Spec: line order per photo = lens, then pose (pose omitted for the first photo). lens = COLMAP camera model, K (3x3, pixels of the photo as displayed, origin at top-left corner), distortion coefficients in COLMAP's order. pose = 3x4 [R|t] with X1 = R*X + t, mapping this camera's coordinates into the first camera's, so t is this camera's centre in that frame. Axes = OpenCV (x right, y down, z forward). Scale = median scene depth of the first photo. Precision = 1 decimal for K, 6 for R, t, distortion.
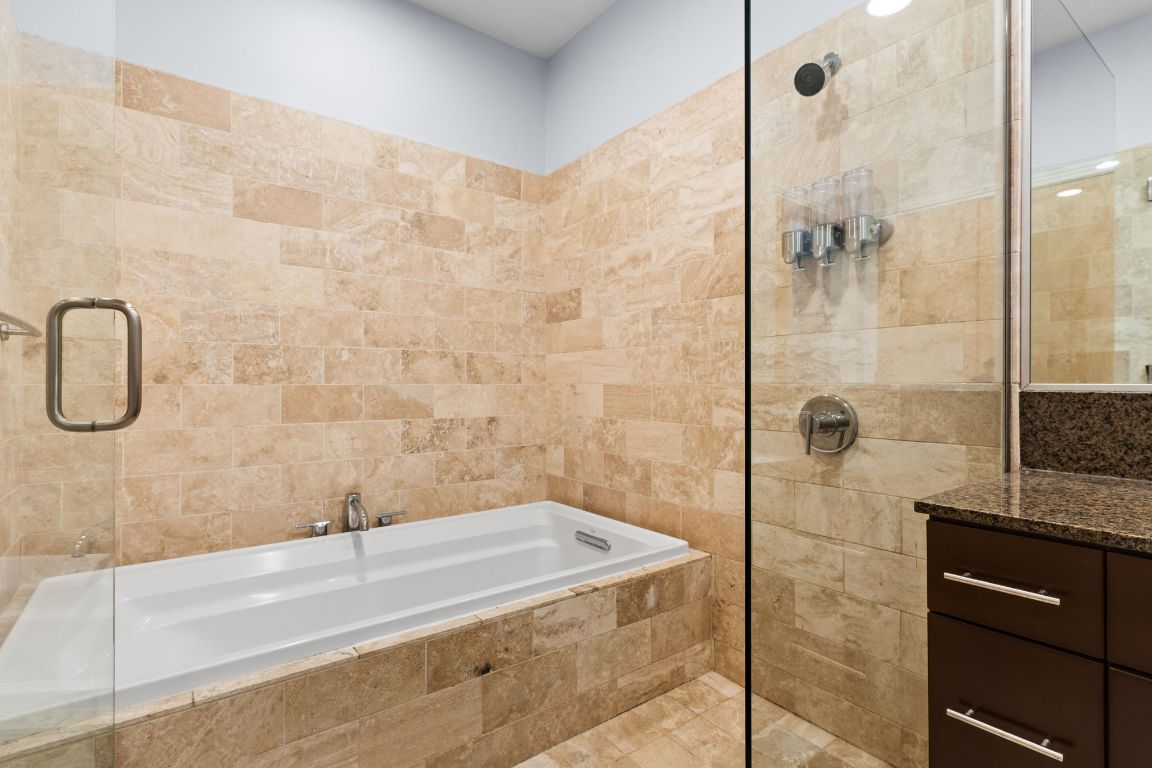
lens RADIAL K [[560.8, 0, 571.8], [0, 560.8, 385.6], [0, 0, 1]] dist [0.006574, -0.000676]
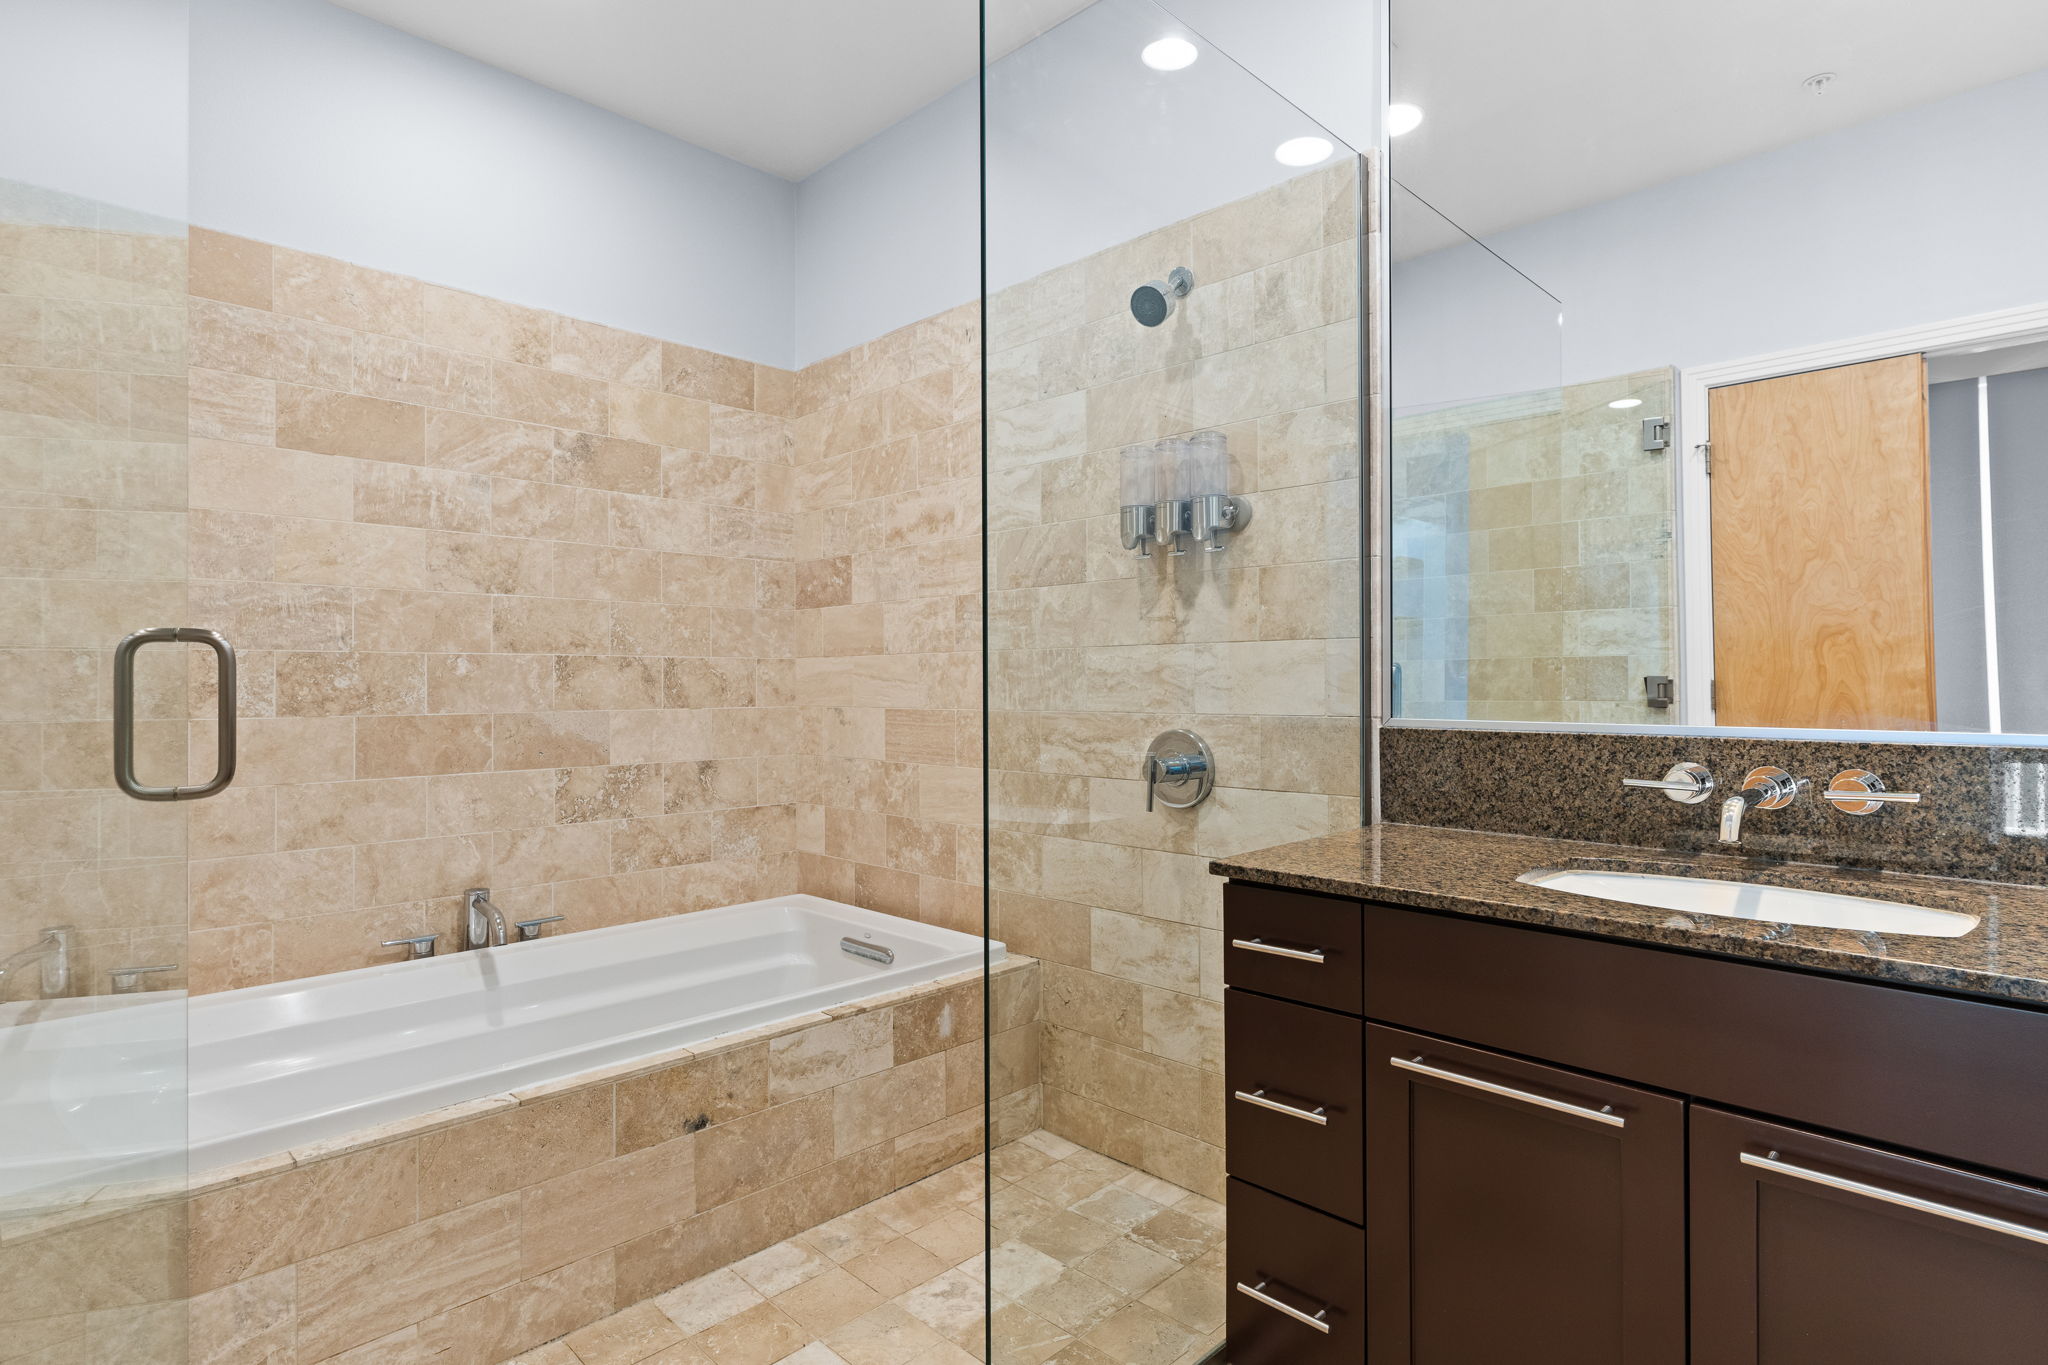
lens RADIAL K [[1061.9, 0, 1027.0], [0, 1061.9, 682.5], [0, 0, 1]] dist [-0.005702, 0.001045]
pose [[0.988131, -0.002772, 0.153587, 0.037831], [0.003570, 0.999981, -0.004925, -0.032737], [-0.153571, 0.005415, 0.988123, -0.290687]]
